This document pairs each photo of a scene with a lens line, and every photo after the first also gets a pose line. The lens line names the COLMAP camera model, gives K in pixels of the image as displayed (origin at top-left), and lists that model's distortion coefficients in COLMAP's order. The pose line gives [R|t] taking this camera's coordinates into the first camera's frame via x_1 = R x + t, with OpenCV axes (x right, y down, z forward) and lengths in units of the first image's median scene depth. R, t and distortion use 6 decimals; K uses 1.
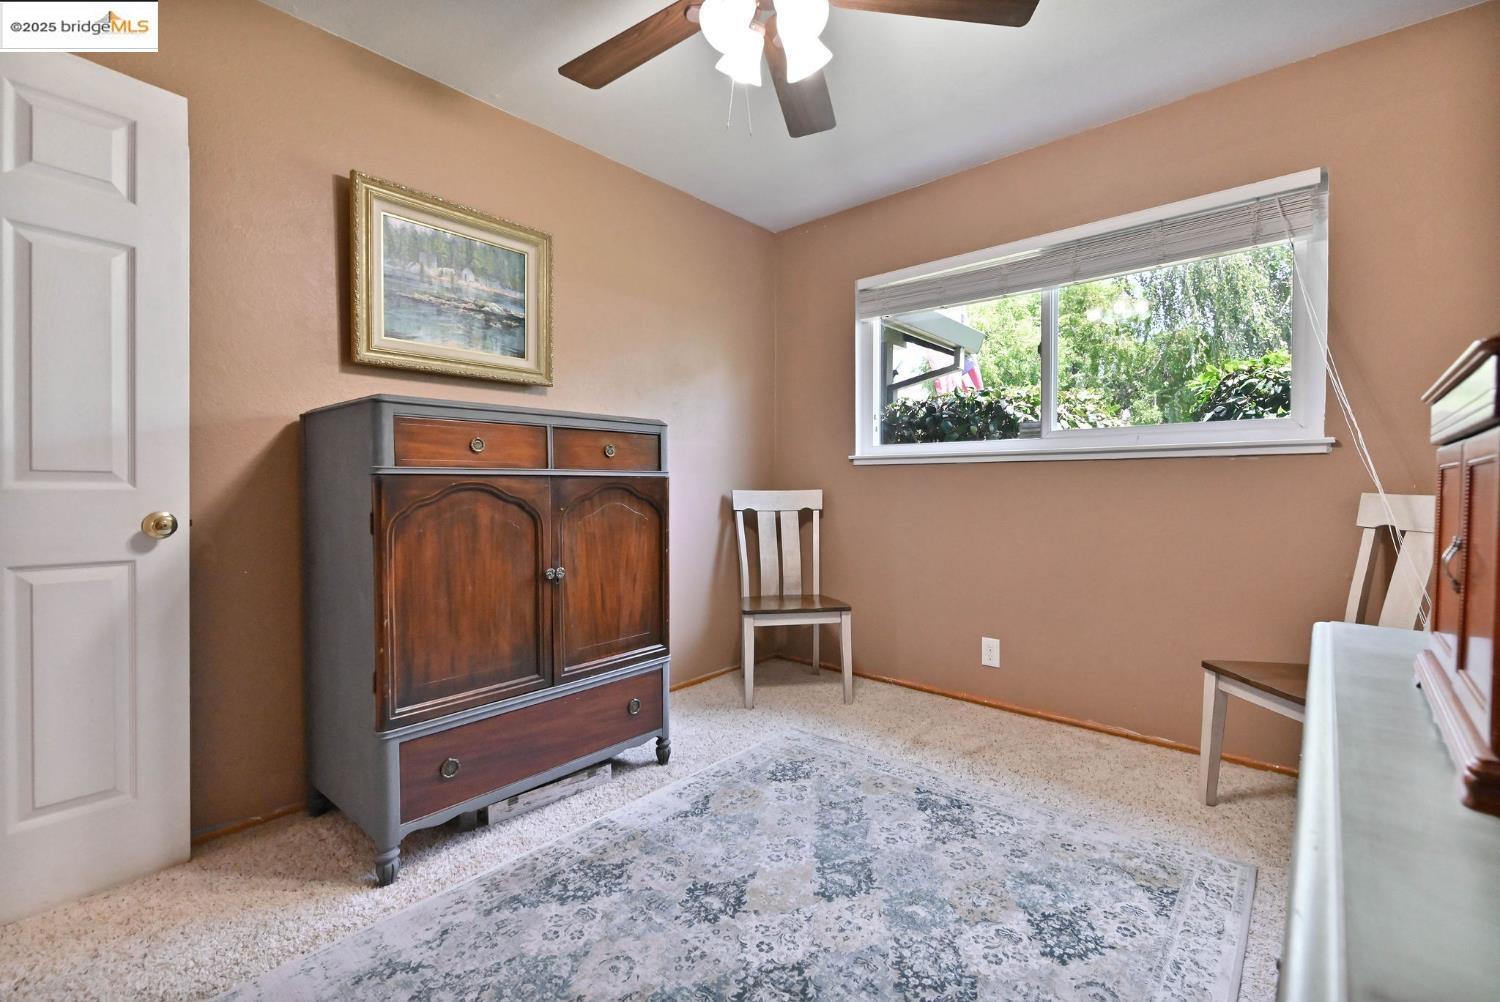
lens RADIAL K [[654.5, 0, 752.9], [0, 654.5, 495.6], [0, 0, 1]] dist [0.009292, -0.000432]
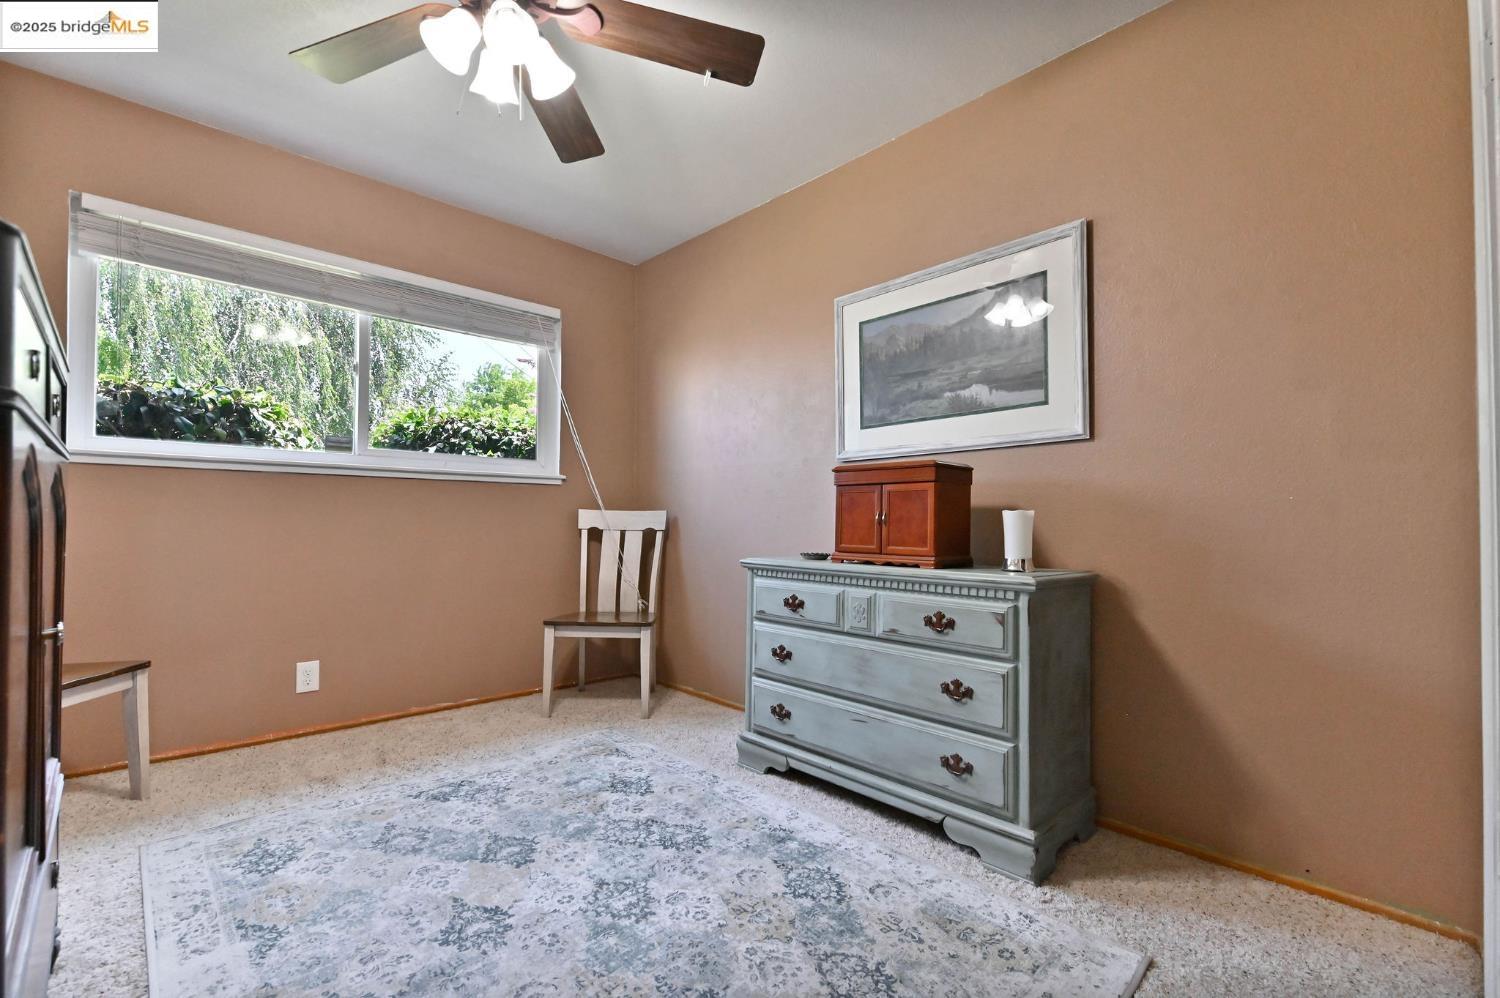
lens RADIAL K [[664.4, 0, 752.3], [0, 664.4, 510.8], [0, 0, 1]] dist [0.005080, -0.000191]
pose [[0.088753, 0.015806, 0.995928, -0.763003], [0.007785, 0.999833, -0.016562, 0.032444], [-0.996023, 0.009223, 0.088615, 0.402884]]
